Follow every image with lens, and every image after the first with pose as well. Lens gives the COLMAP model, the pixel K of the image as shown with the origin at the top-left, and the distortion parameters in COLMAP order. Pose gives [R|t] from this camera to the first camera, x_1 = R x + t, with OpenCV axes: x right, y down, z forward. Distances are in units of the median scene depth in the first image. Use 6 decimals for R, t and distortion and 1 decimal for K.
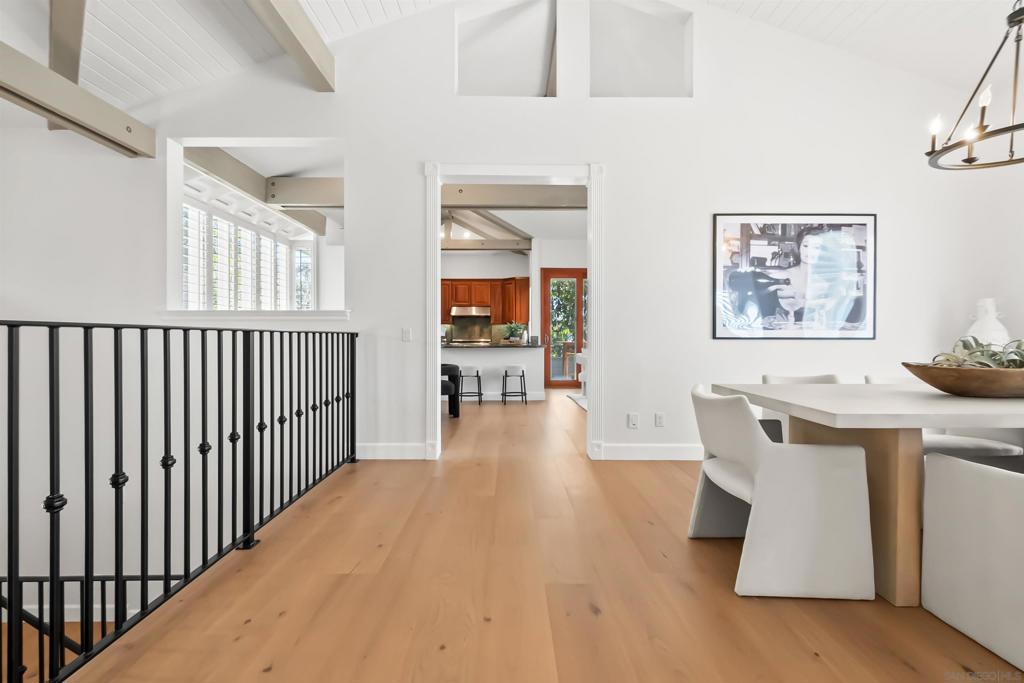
lens RADIAL K [[467.4, 0, 511.1], [0, 467.4, 339.0], [0, 0, 1]] dist [0.003145, -0.002241]
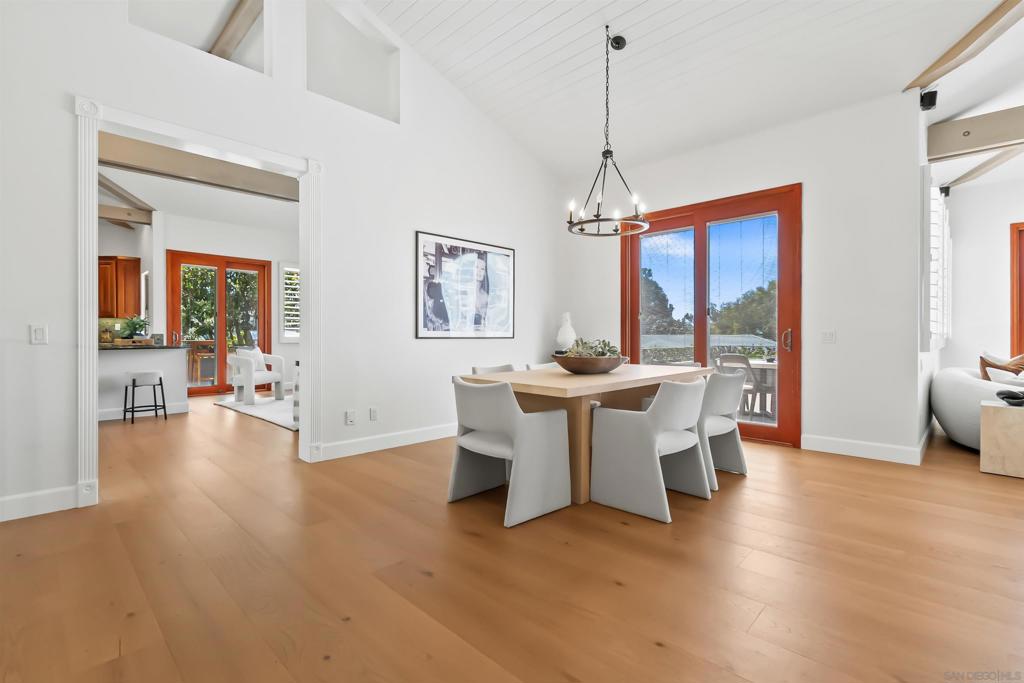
lens RADIAL K [[467.4, 0, 516.7], [0, 467.4, 336.7], [0, 0, 1]] dist [0.003145, -0.002241]
pose [[0.701661, -0.002184, 0.712507, -0.217828], [0.000633, 0.999997, 0.002443, -0.007447], [-0.712511, -0.001263, 0.701660, 0.008971]]
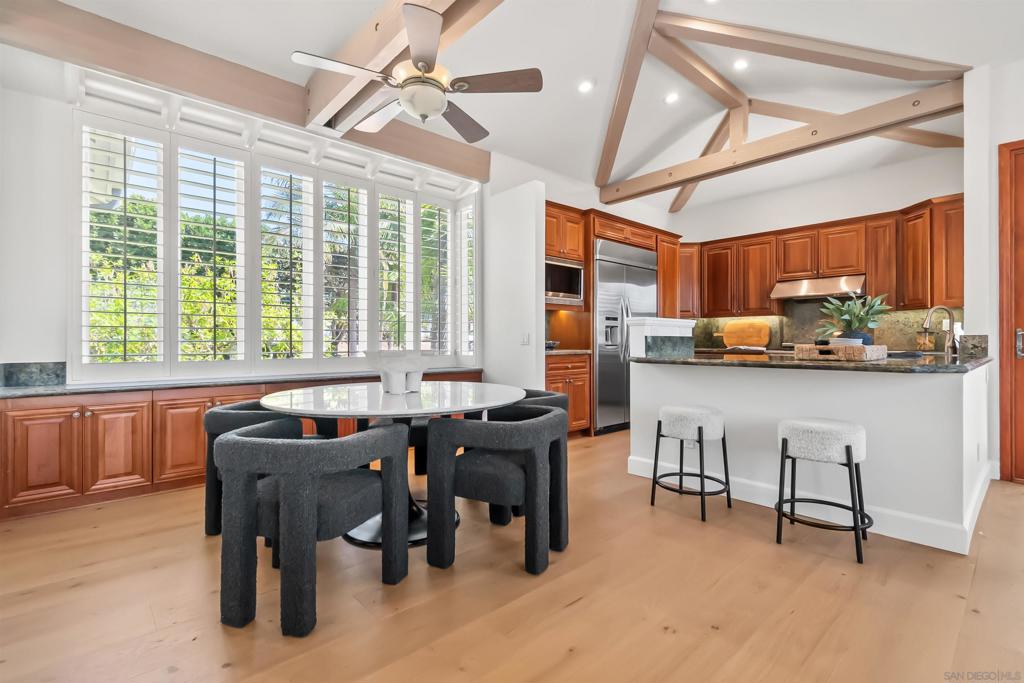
lens RADIAL K [[467.4, 0, 512.5], [0, 467.4, 342.3], [0, 0, 1]] dist [0.003145, -0.002241]
pose [[0.663871, 0.005207, -0.747829, 0.213652], [-0.005387, 0.999983, 0.002180, 0.001502], [0.747828, 0.002581, 0.663888, 1.204208]]
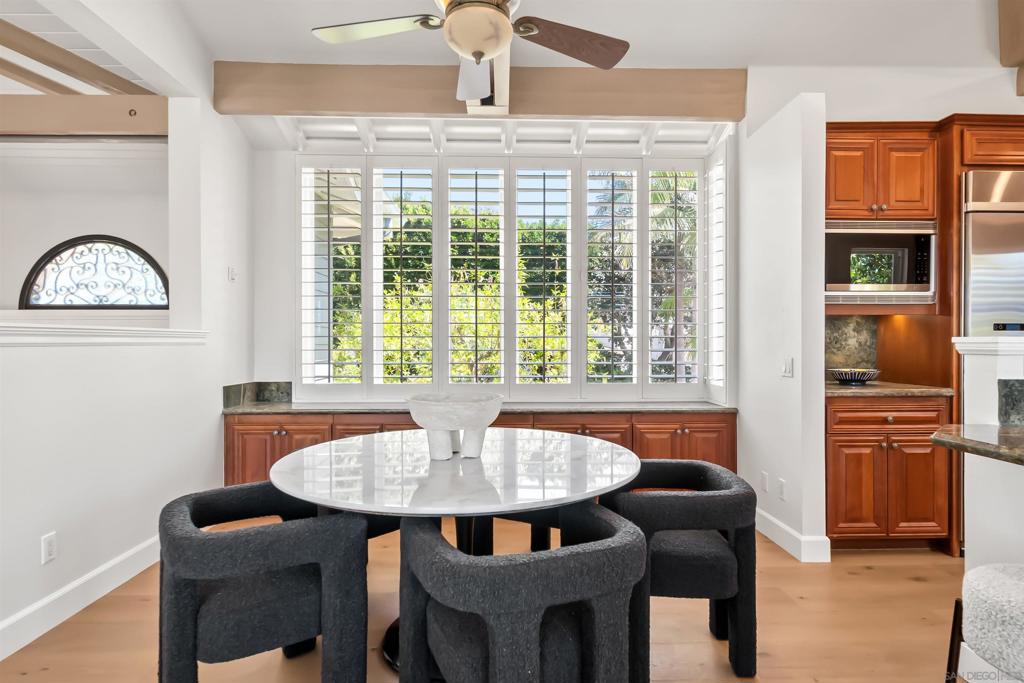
lens RADIAL K [[553.2, 0, 513.0], [0, 553.2, 346.0], [0, 0, 1]] dist [-0.002834, -0.001042]
pose [[0.011720, 0.009791, -0.999883, 0.171061], [-0.003675, 0.999946, 0.009749, -0.042957], [0.999925, 0.003560, 0.011755, 1.596308]]
